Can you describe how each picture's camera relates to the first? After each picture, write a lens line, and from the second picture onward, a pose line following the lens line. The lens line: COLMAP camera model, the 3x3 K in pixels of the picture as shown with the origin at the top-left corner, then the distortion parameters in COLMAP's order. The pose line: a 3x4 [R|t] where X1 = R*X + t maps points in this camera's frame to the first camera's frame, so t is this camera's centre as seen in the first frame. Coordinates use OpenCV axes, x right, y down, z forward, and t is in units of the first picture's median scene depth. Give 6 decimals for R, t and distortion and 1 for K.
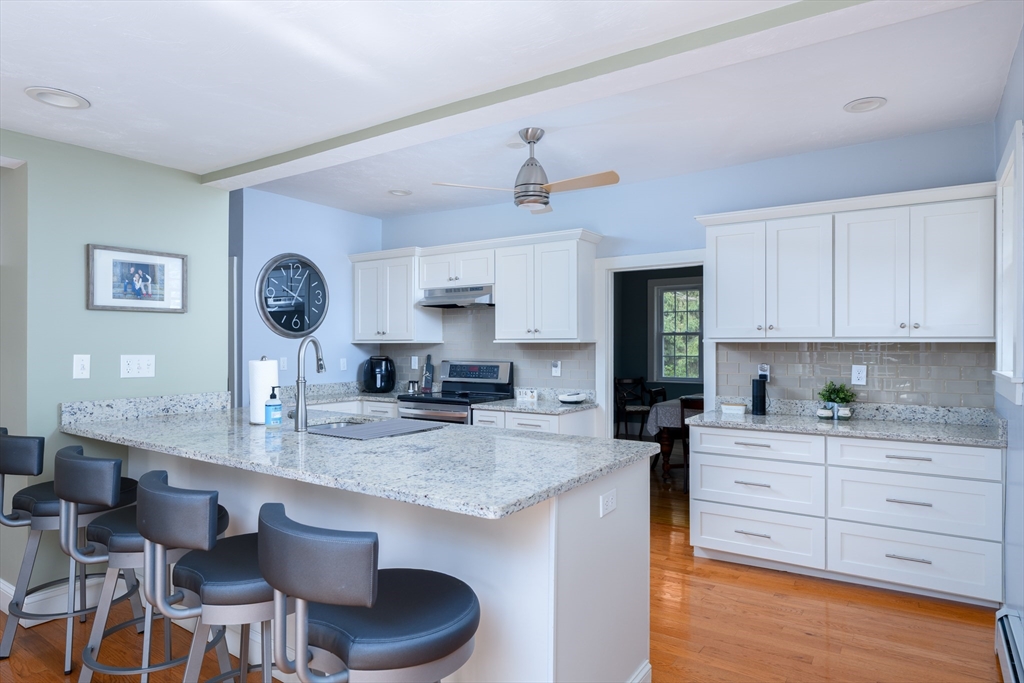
lens RADIAL K [[616.8, 0, 513.2], [0, 616.8, 343.2], [0, 0, 1]] dist [-0.009951, -0.001244]
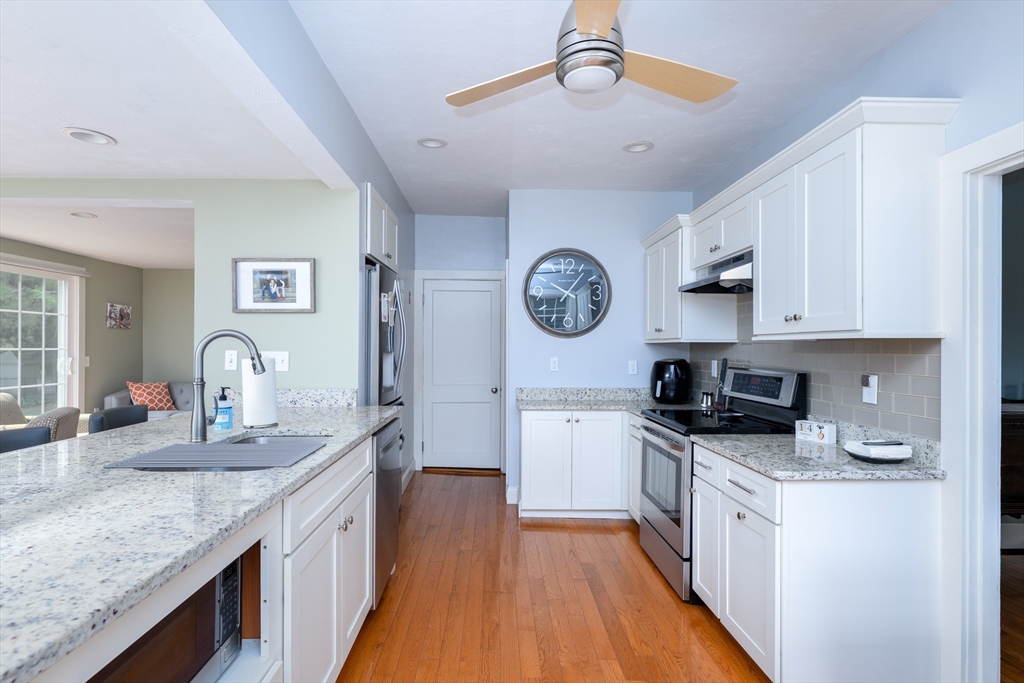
lens RADIAL K [[530.1, 0, 508.2], [0, 530.1, 344.4], [0, 0, 1]] dist [0.003819, -0.000493]
pose [[0.565111, 0.000022, -0.825015, 0.415831], [-0.001419, 0.999999, -0.000944, 0.006292], [0.825013, 0.001704, 0.565111, 0.761340]]
